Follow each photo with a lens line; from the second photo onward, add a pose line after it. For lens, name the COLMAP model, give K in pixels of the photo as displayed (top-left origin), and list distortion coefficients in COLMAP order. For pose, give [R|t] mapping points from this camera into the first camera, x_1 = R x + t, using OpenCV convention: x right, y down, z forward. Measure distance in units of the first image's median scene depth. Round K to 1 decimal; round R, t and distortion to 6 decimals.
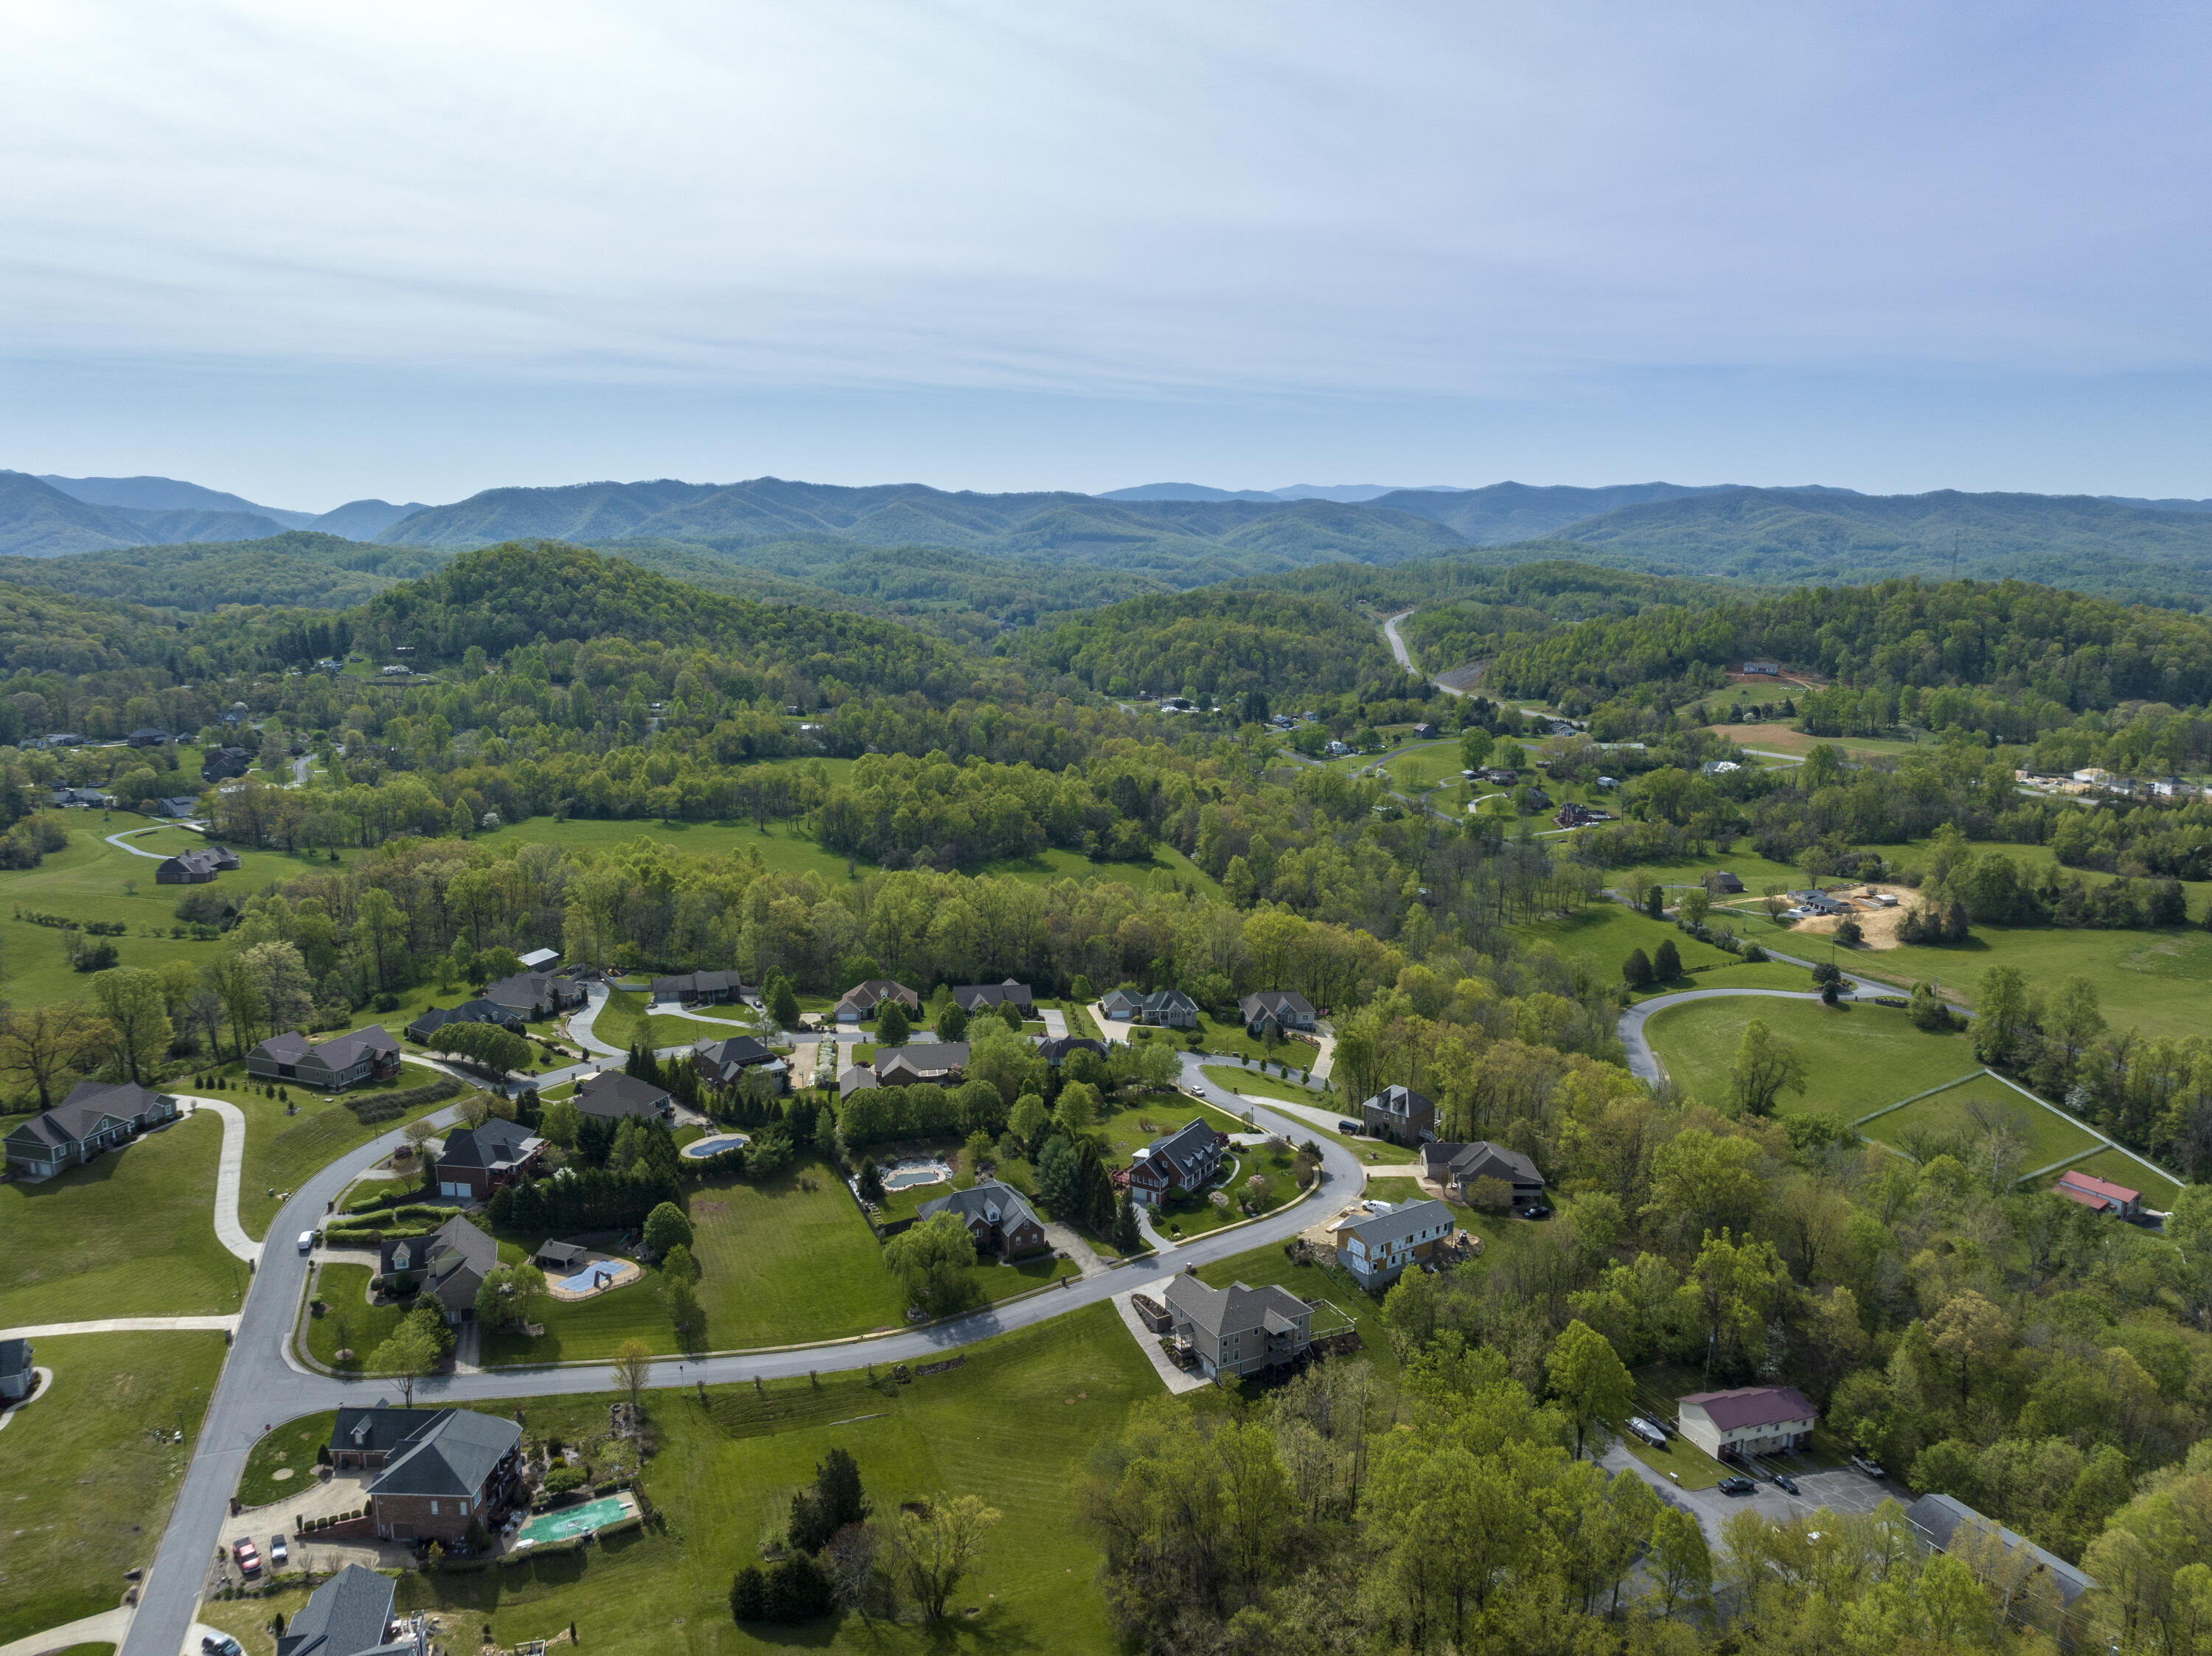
lens RADIAL K [[1553.3, 0, 1109.9], [0, 1553.3, 822.3], [0, 0, 1]] dist [-0.044783, 0.009617]
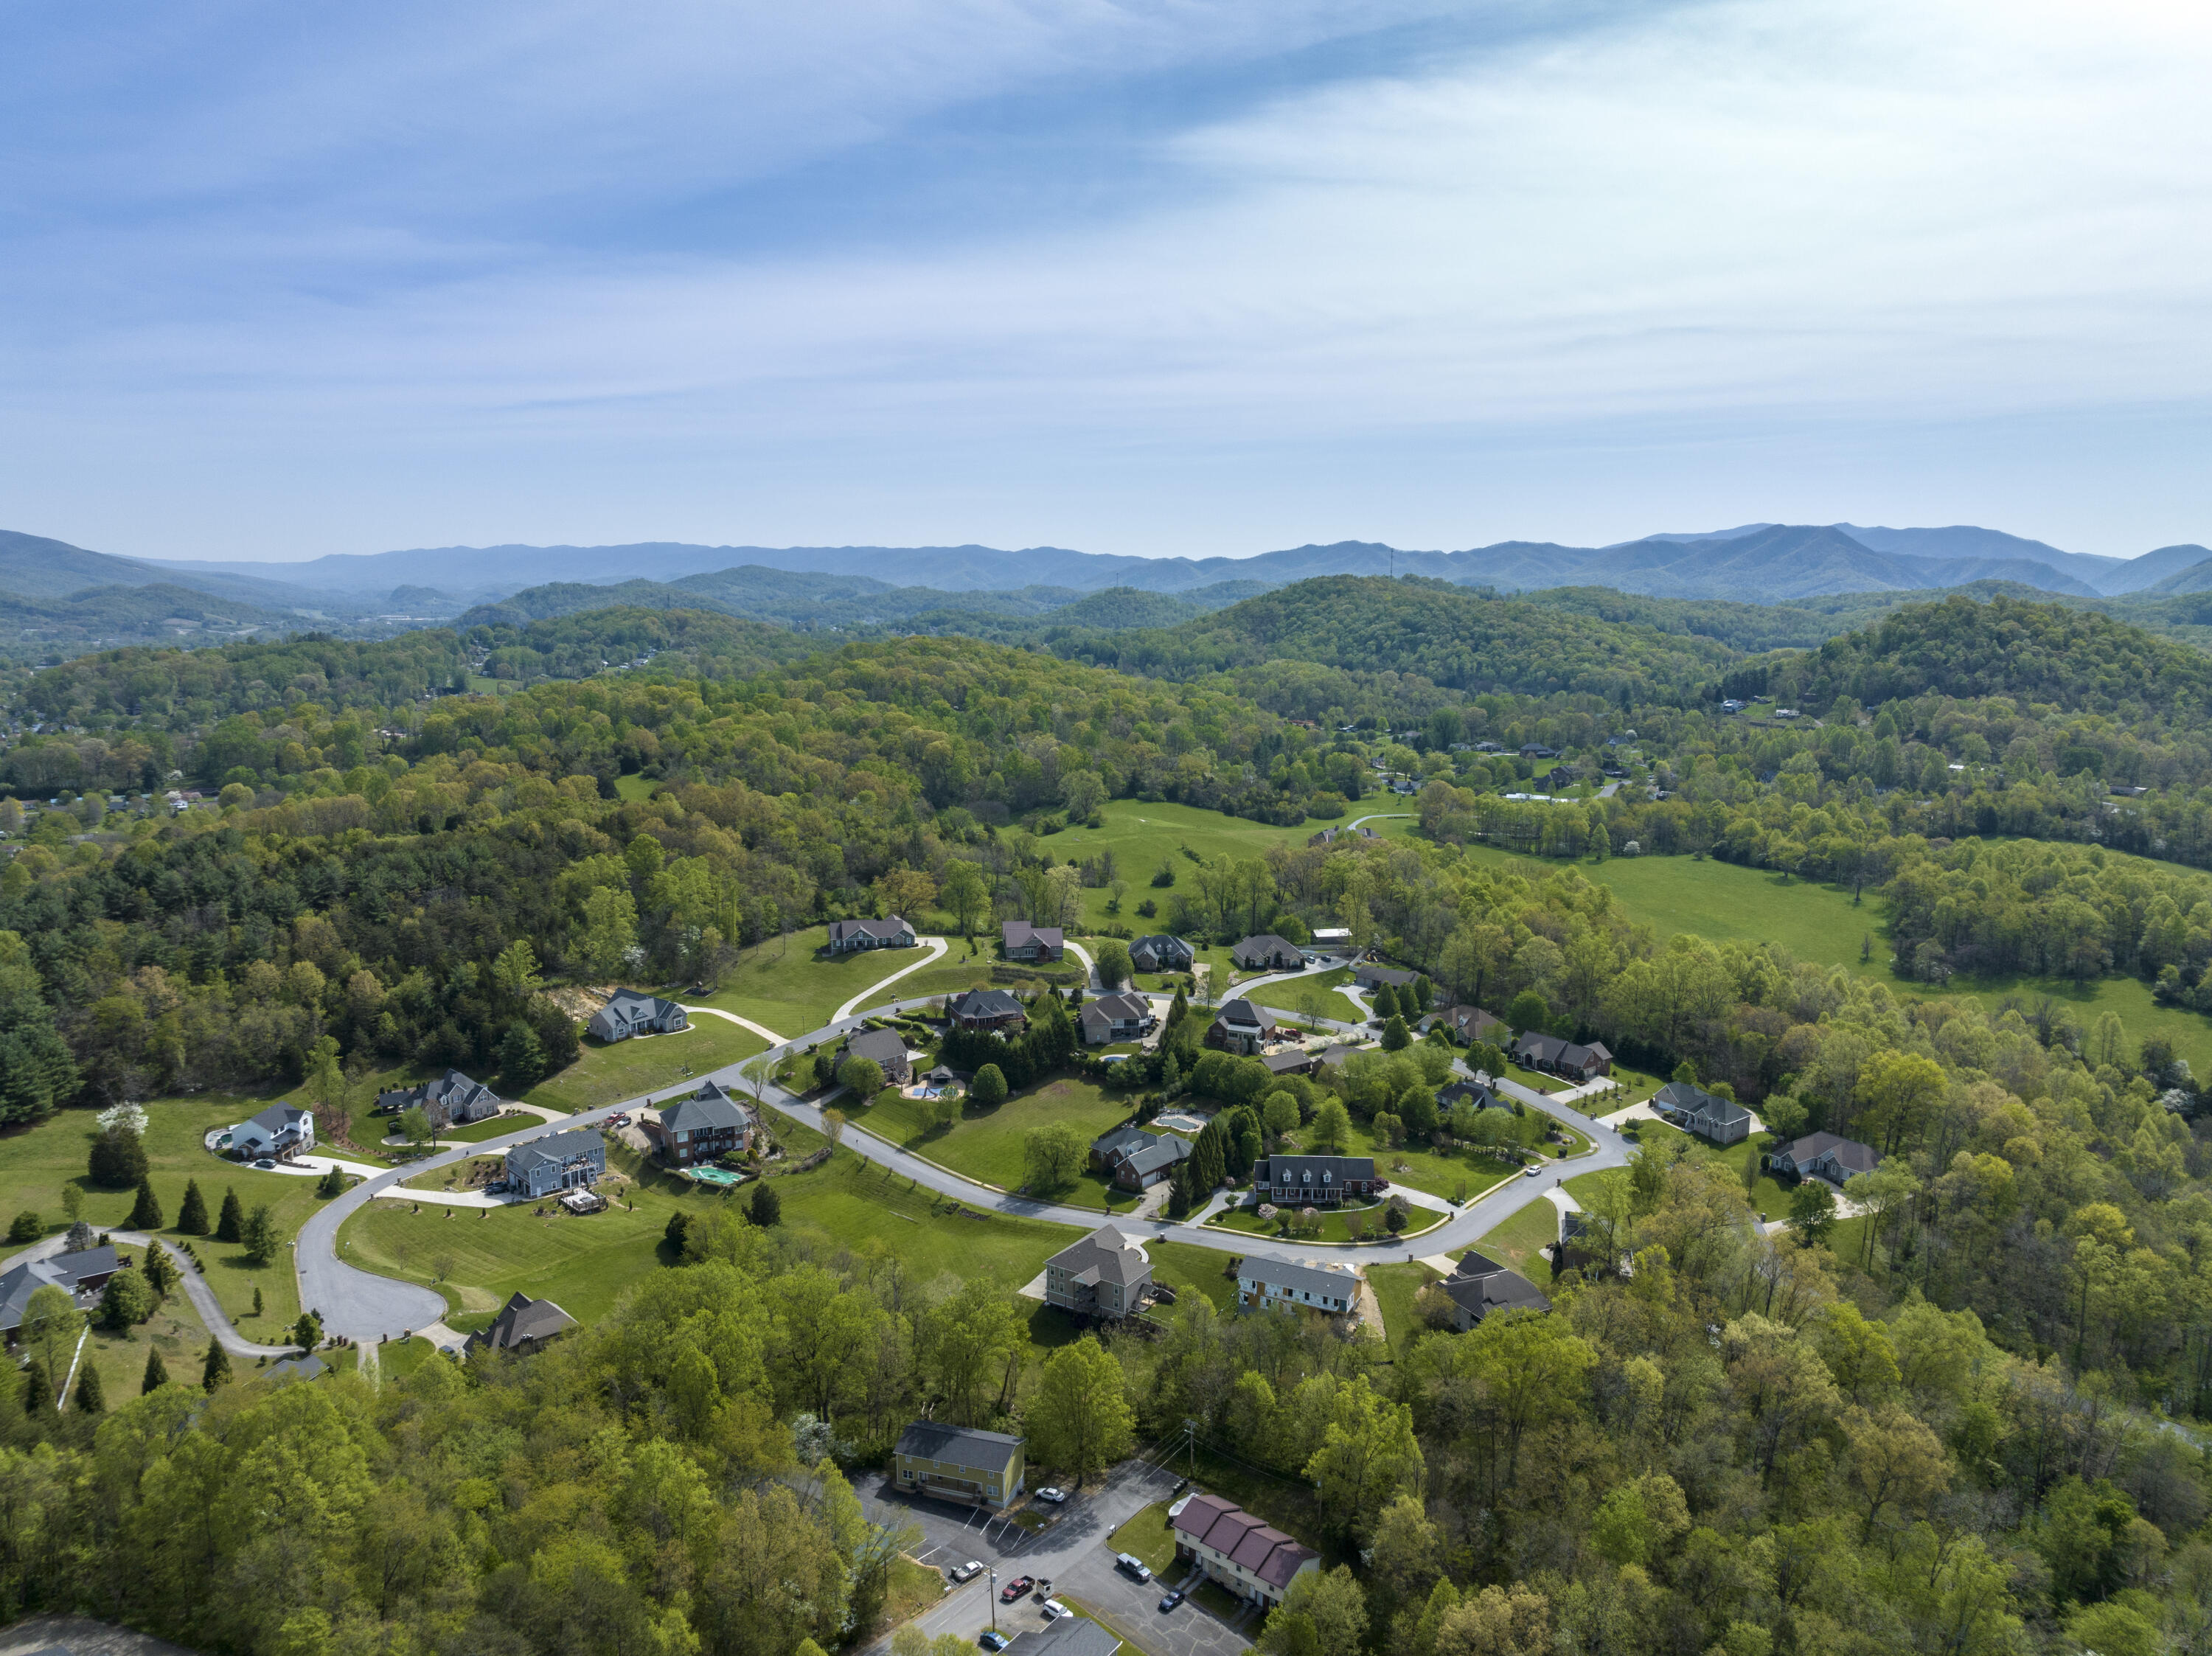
lens RADIAL K [[1553.3, 0, 1117.1], [0, 1553.3, 809.1], [0, 0, 1]] dist [-0.044783, 0.009617]
pose [[0.480133, 0.120506, -0.868879, 0.199605], [-0.153589, 0.986766, 0.051984, -0.015816], [0.863645, 0.108491, 0.492287, 0.075453]]
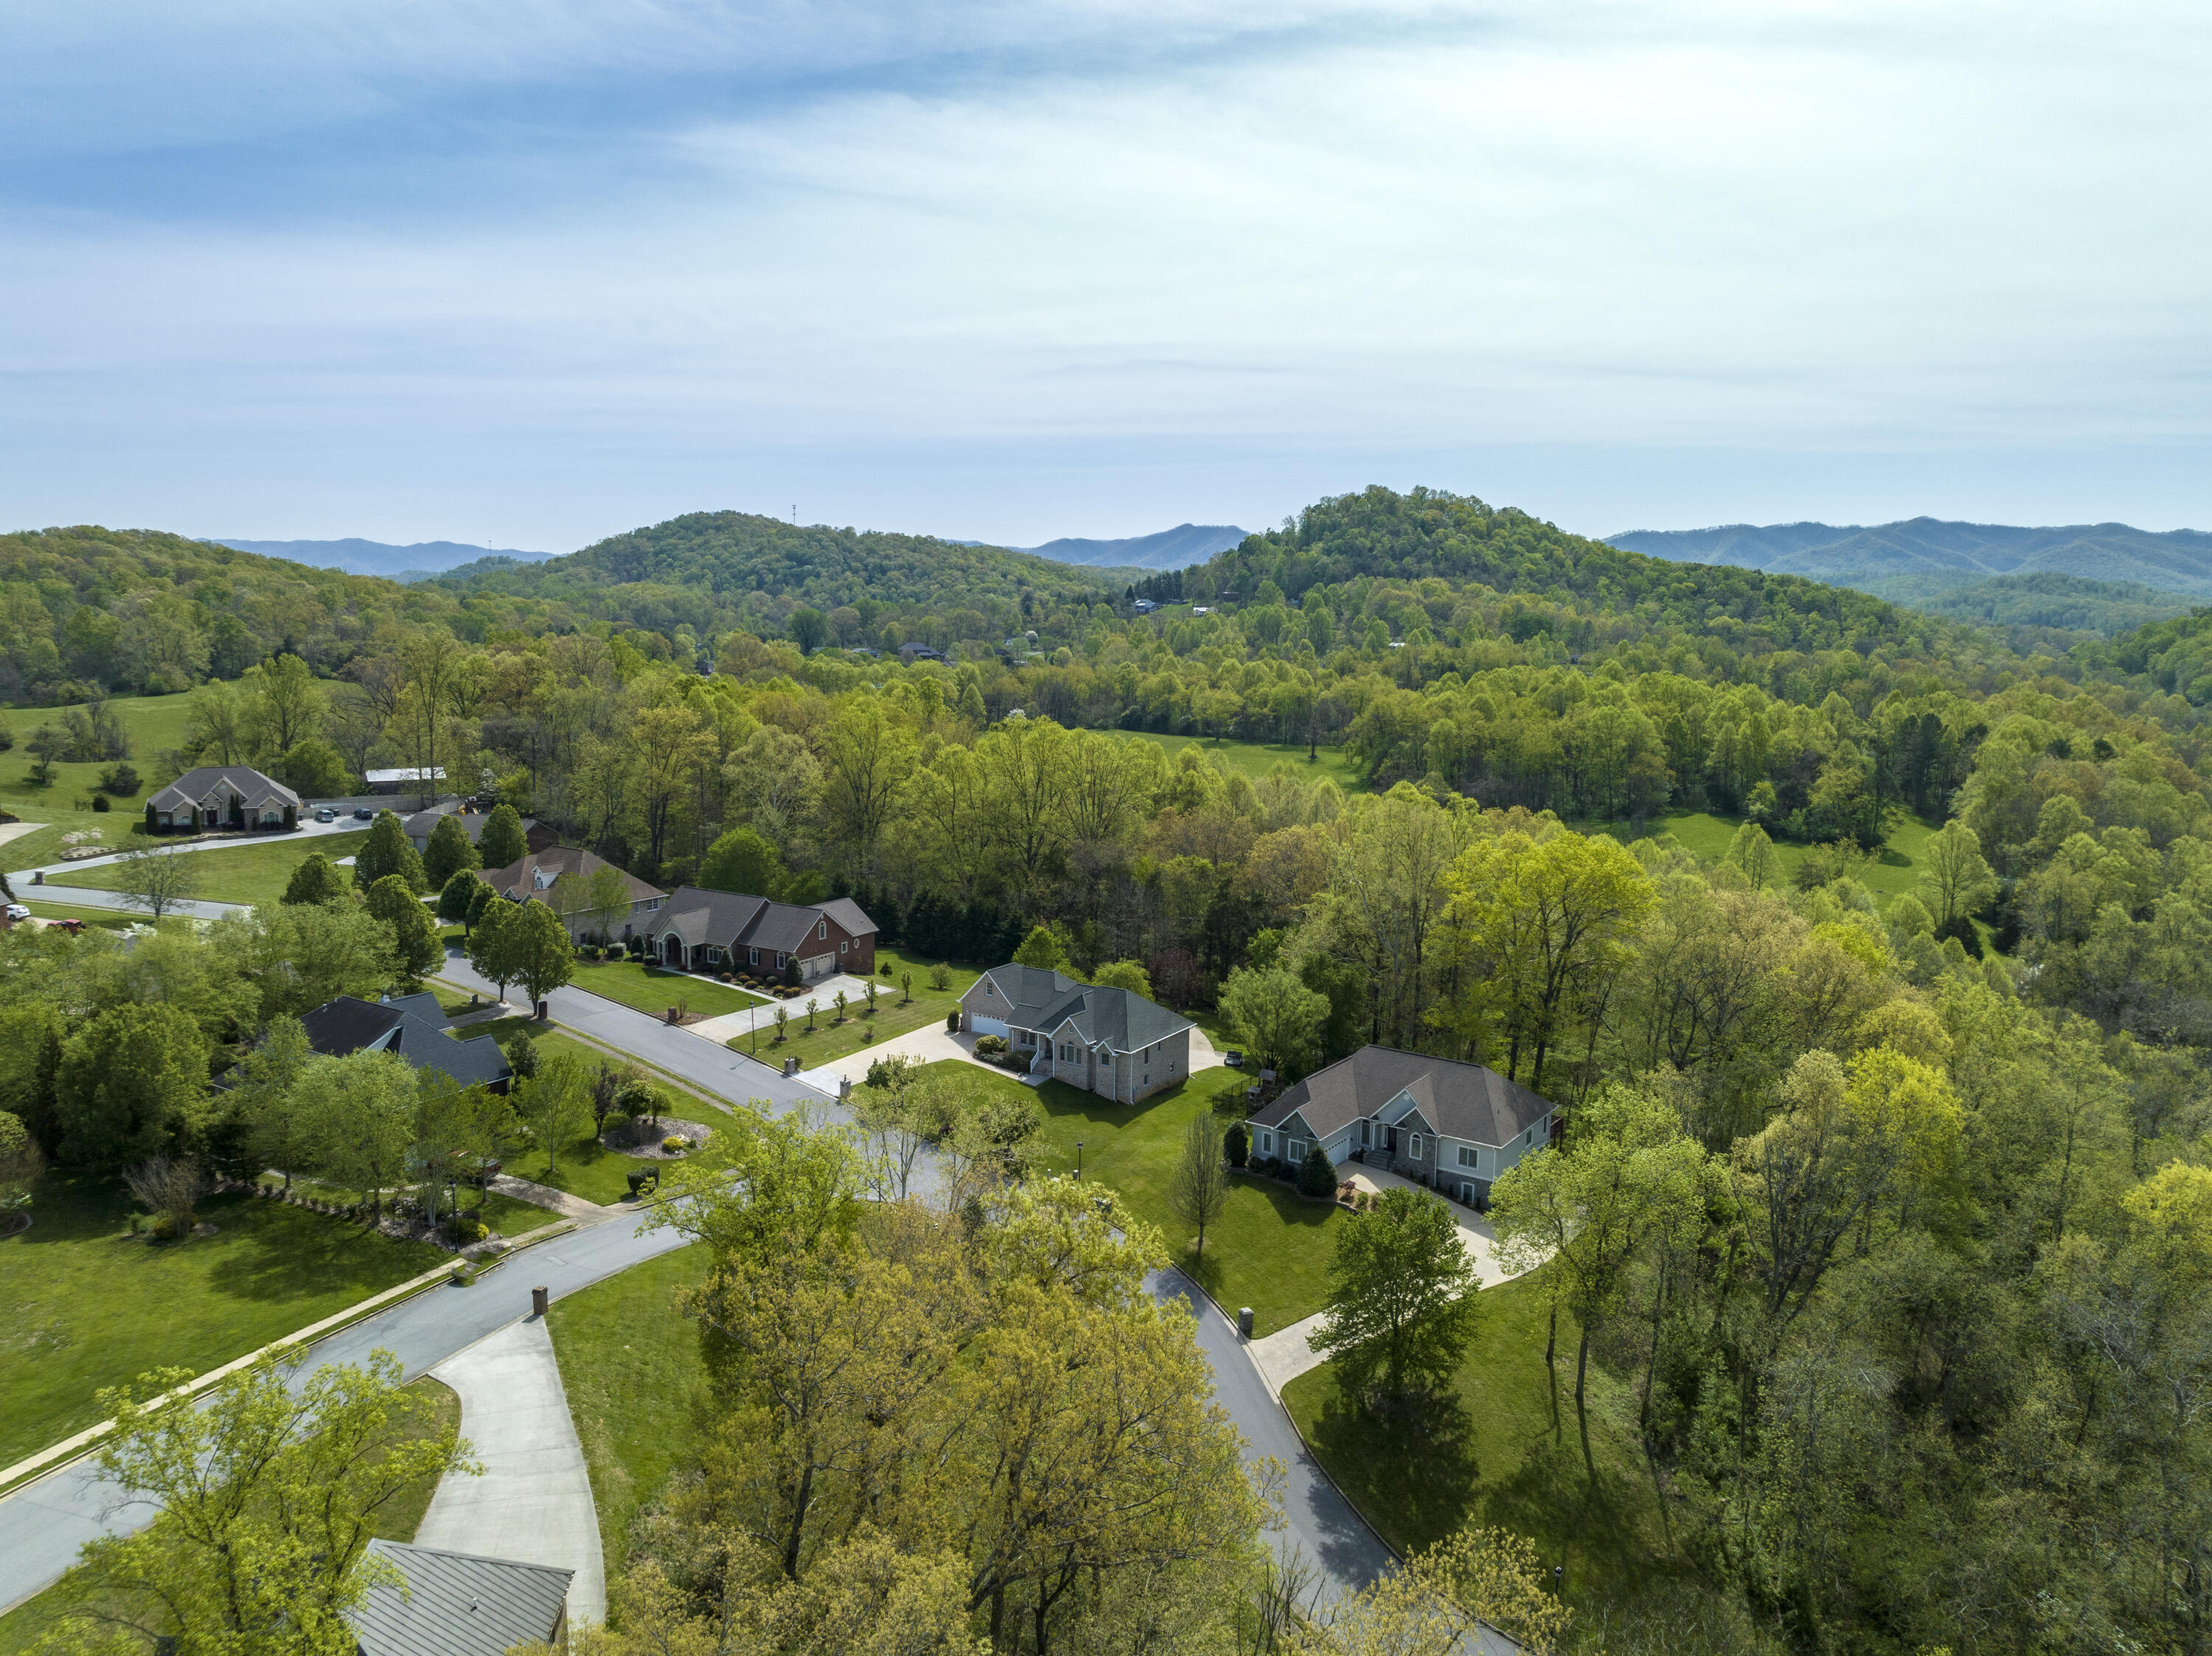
lens RADIAL K [[1553.3, 0, 1116.2], [0, 1553.3, 817.6], [0, 0, 1]] dist [-0.044783, 0.009617]
pose [[0.755326, 0.094529, -0.648495, 0.082894], [-0.123160, 0.992386, 0.001207, 0.022238], [0.643672, 0.078957, 0.761218, 0.232493]]
